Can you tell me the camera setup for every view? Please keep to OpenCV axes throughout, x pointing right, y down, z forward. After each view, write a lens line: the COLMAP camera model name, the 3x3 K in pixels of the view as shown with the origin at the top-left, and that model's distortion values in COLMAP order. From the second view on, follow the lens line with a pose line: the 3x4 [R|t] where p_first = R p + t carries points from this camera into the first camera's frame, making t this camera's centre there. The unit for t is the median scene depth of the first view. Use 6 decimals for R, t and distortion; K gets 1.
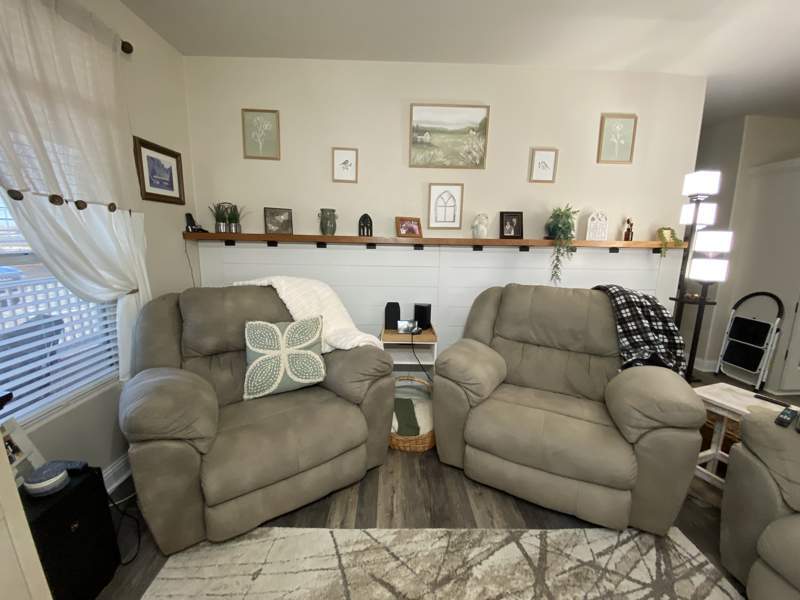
lens RADIAL K [[322.0, 0, 397.7], [0, 322.0, 301.4], [0, 0, 1]] dist [0.031285, -0.027295]
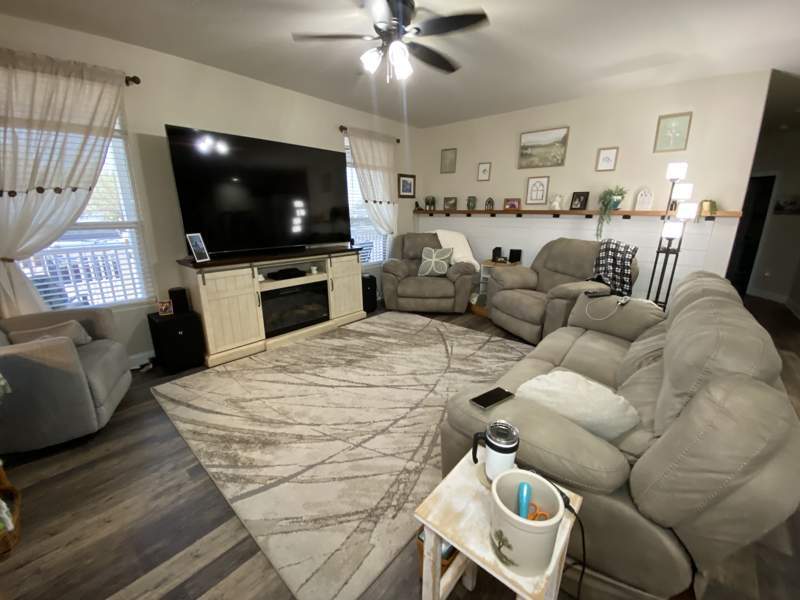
lens RADIAL K [[322.0, 0, 397.7], [0, 322.0, 301.4], [0, 0, 1]] dist [0.031285, -0.027295]
pose [[0.738595, 0.166948, -0.653150, 0.838411], [-0.109797, 0.985705, 0.127790, 0.140371], [0.665148, -0.022671, 0.746368, -0.776455]]
